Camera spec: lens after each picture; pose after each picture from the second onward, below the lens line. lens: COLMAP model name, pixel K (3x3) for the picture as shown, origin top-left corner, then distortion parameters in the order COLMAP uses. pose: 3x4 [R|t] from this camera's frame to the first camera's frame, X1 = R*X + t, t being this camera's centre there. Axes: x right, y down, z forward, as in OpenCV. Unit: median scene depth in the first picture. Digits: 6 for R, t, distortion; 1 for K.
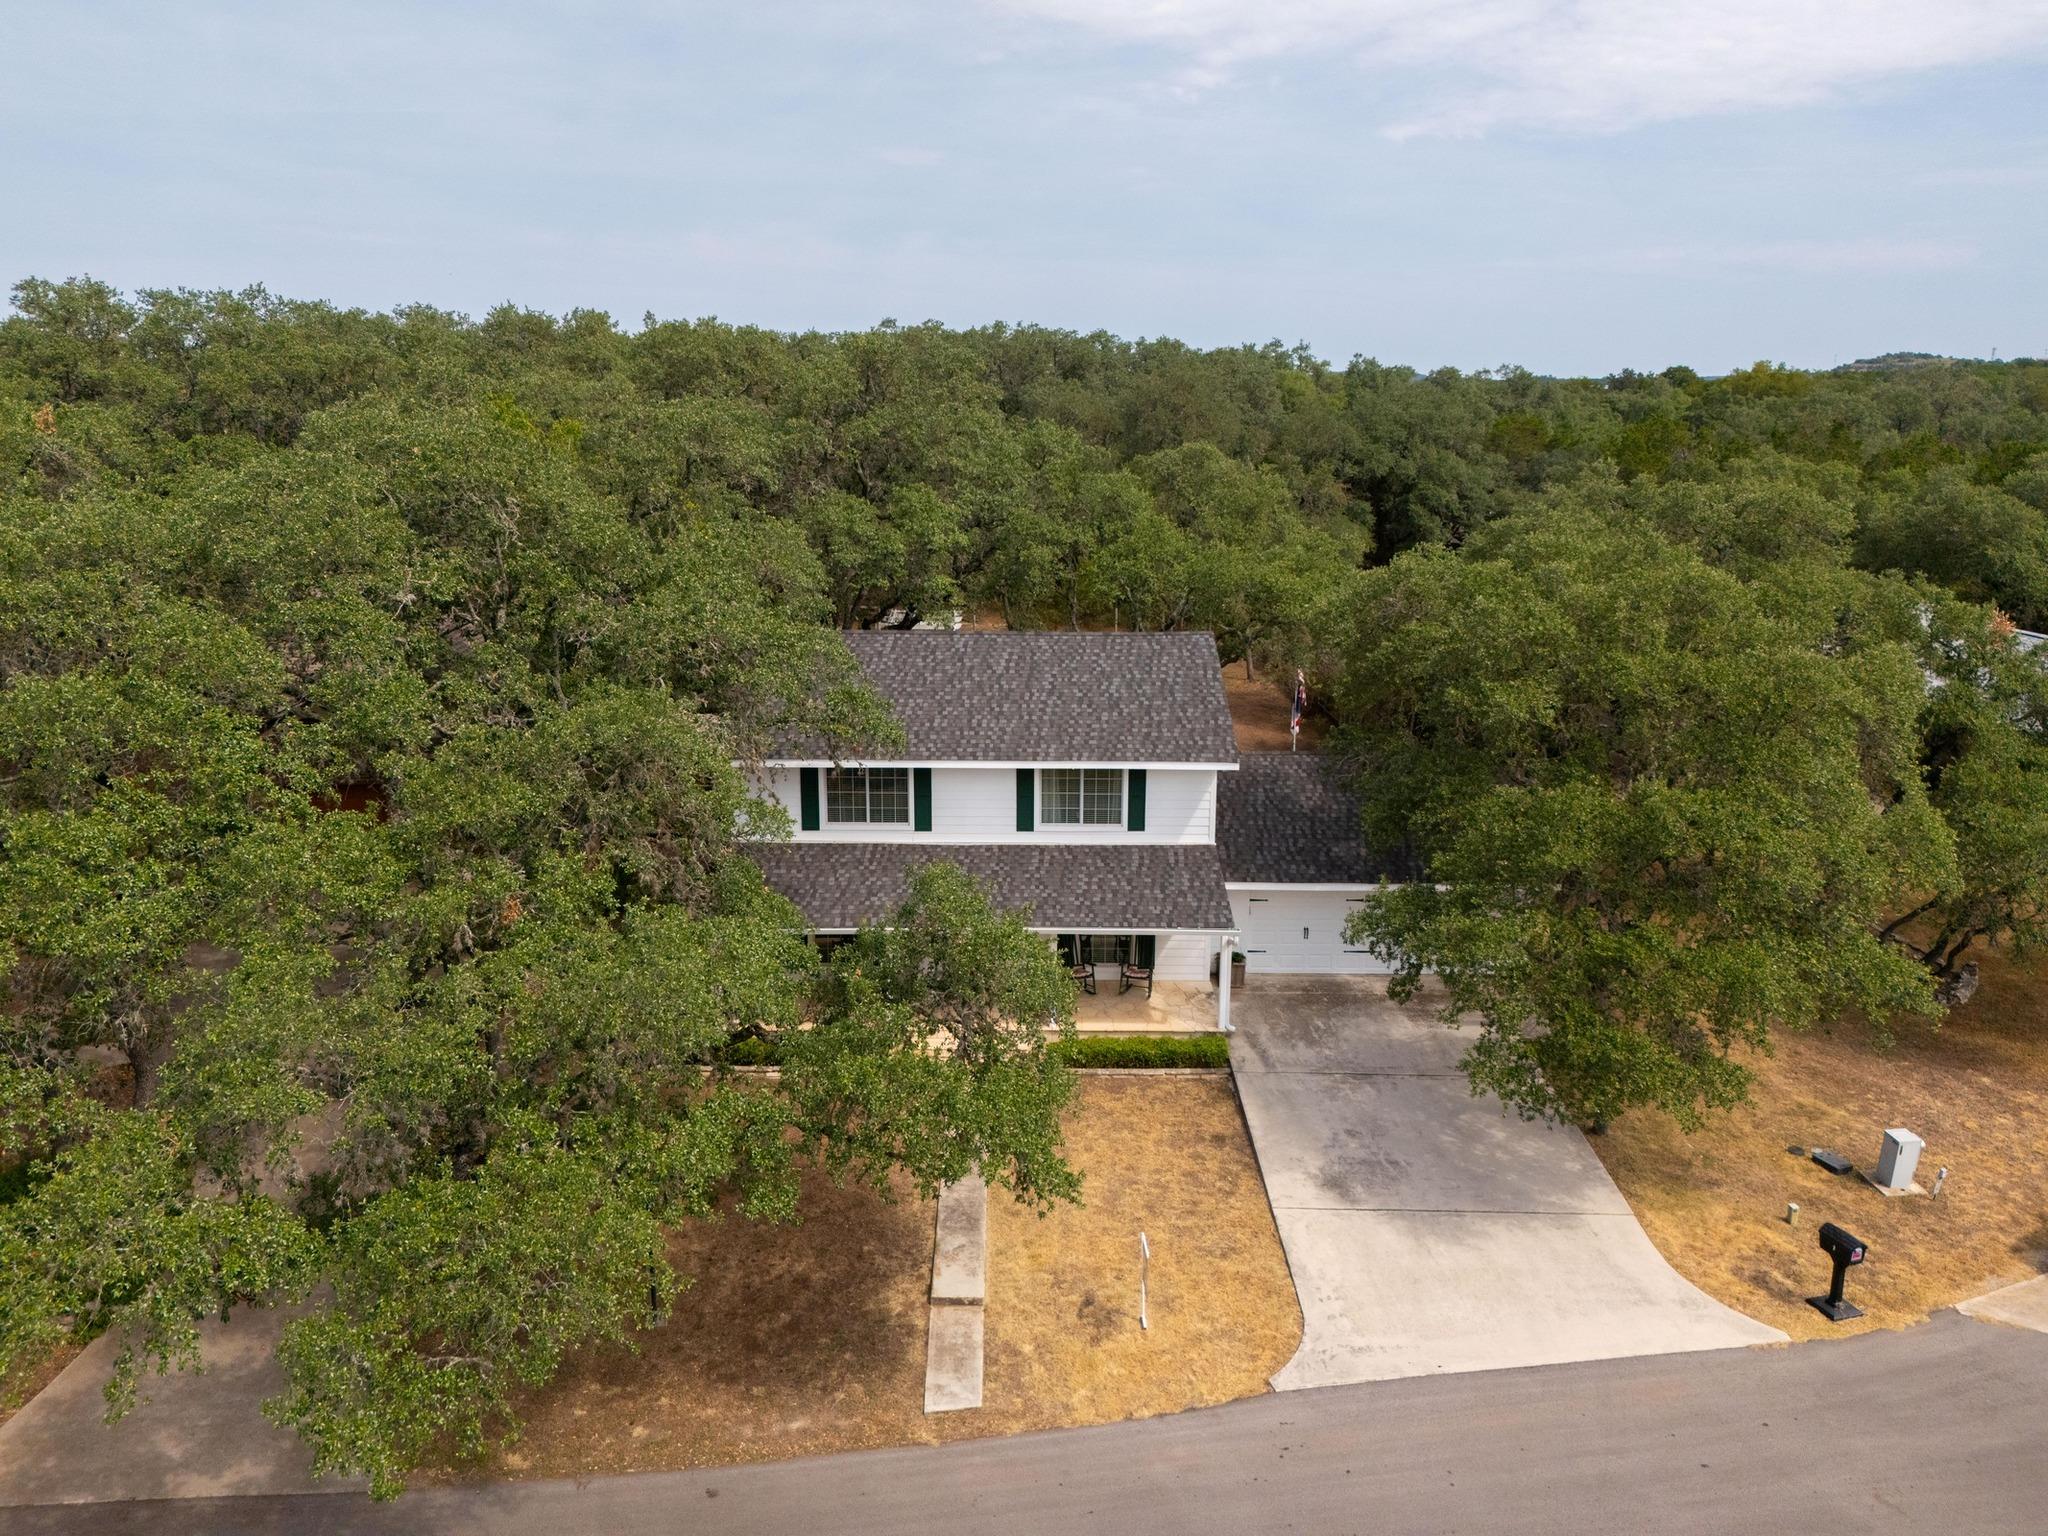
lens RADIAL K [[1484.8, 0, 1016.7], [0, 1484.8, 789.4], [0, 0, 1]] dist [0.071635, -0.078022]
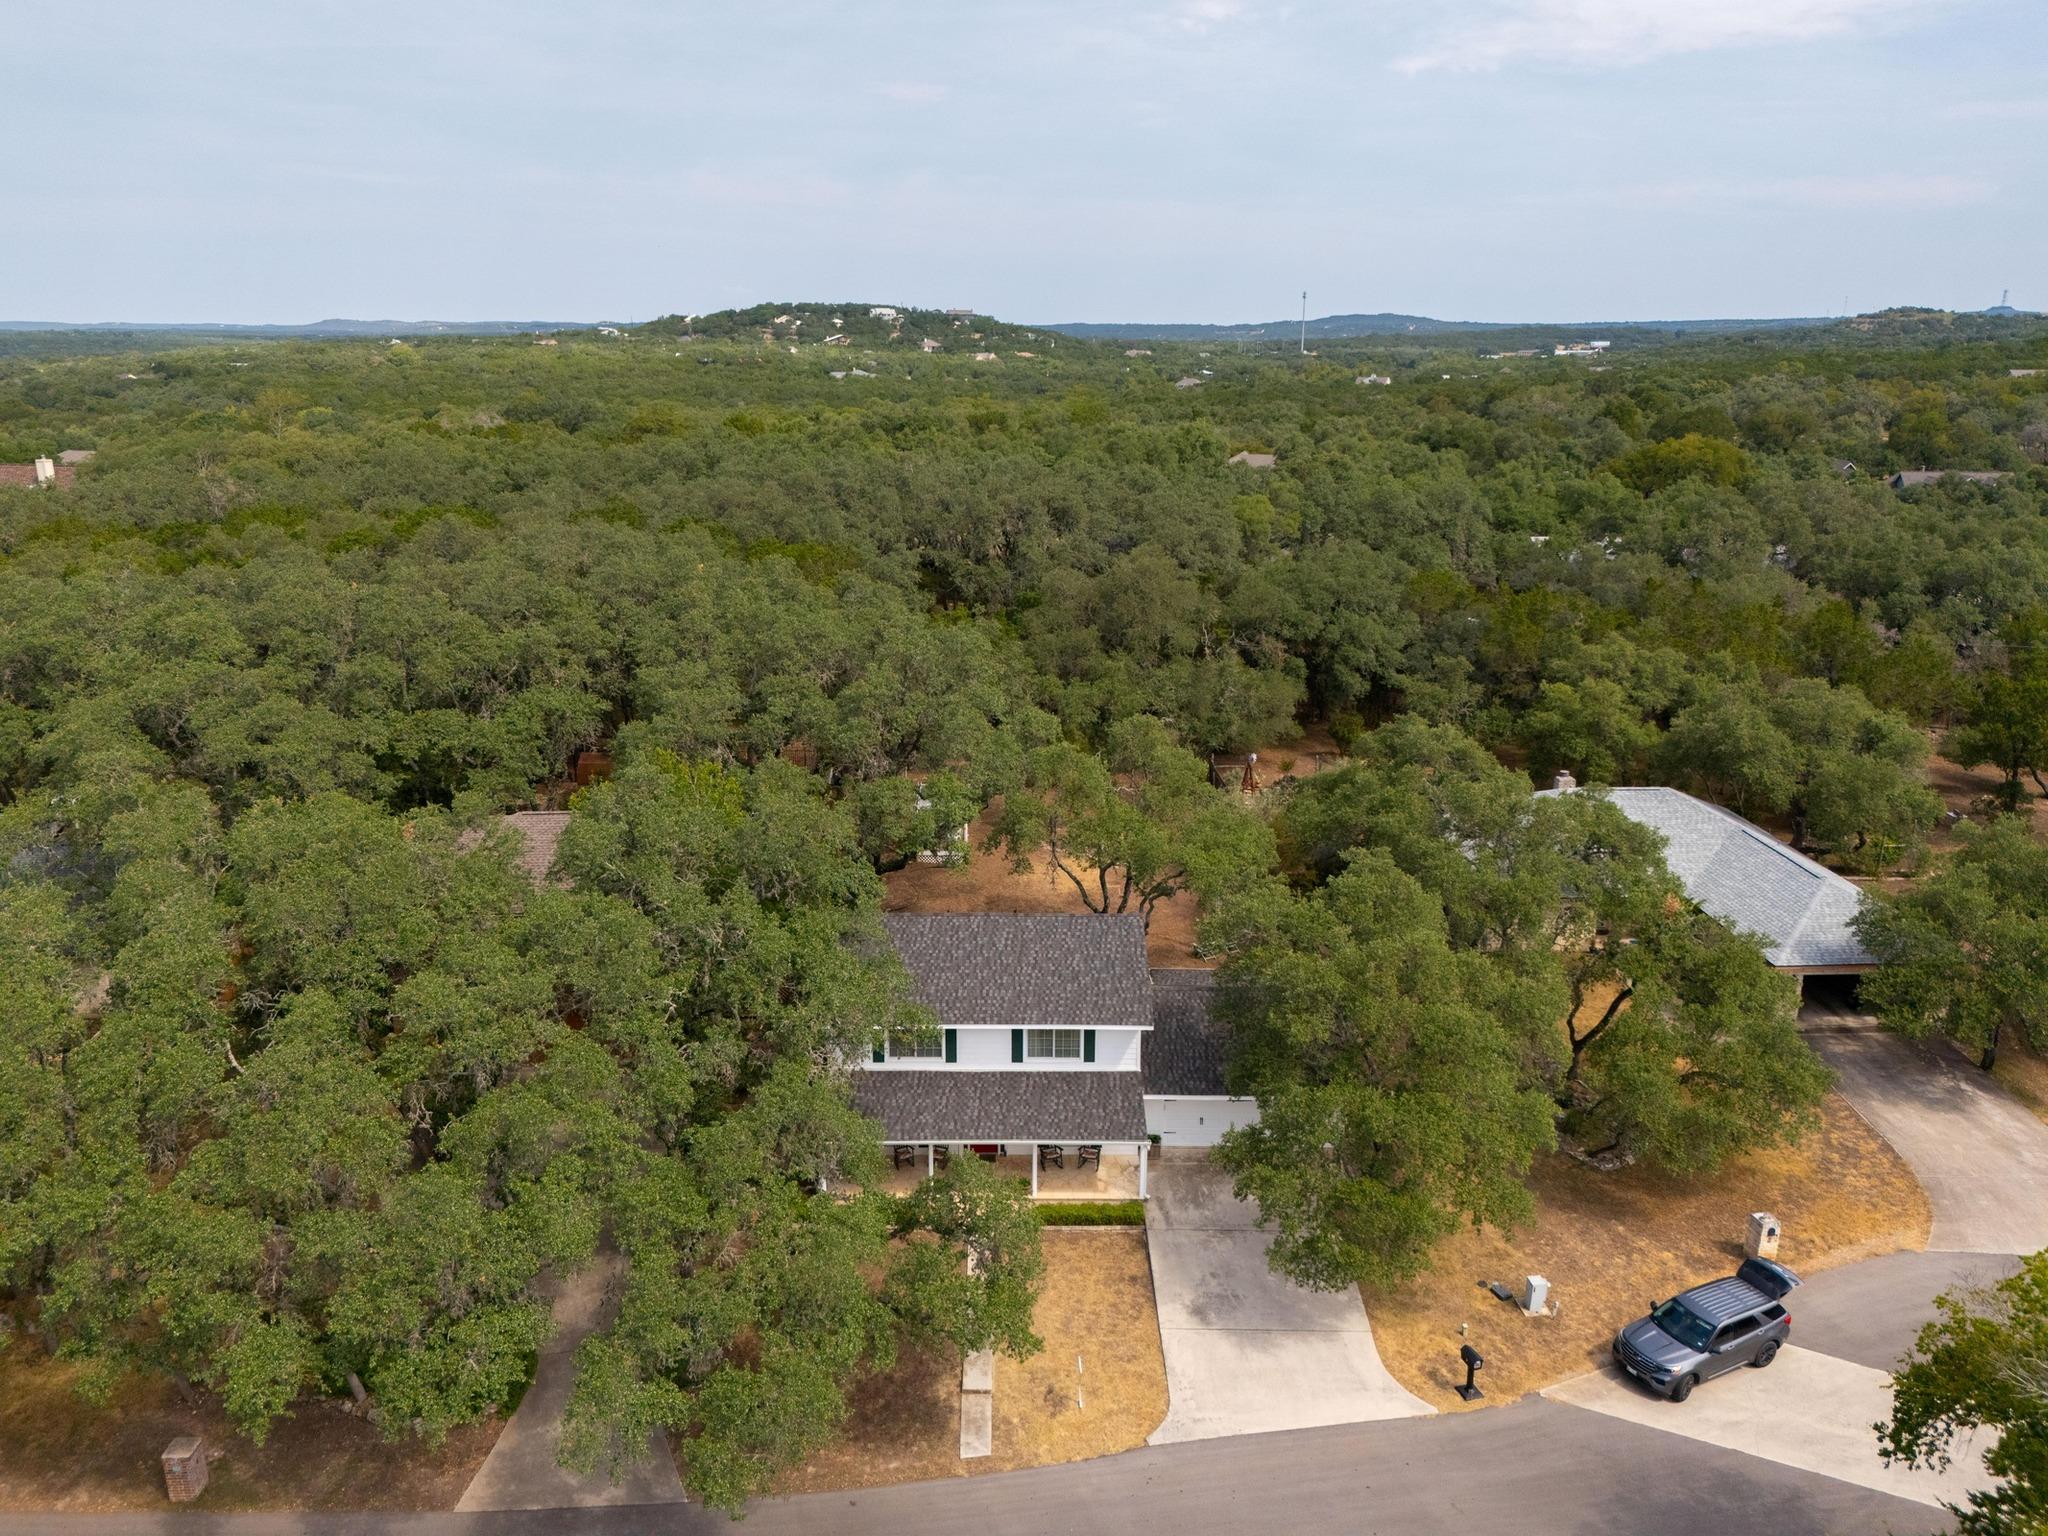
lens RADIAL K [[1510.2, 0, 1021.1], [0, 1510.2, 772.3], [0, 0, 1]] dist [0.060996, -0.070793]
pose [[0.999999, 0.000394, 0.000932, 0.009932], [-0.000423, 0.999483, 0.032140, -0.404289], [-0.000919, -0.032141, 0.999483, -0.705255]]
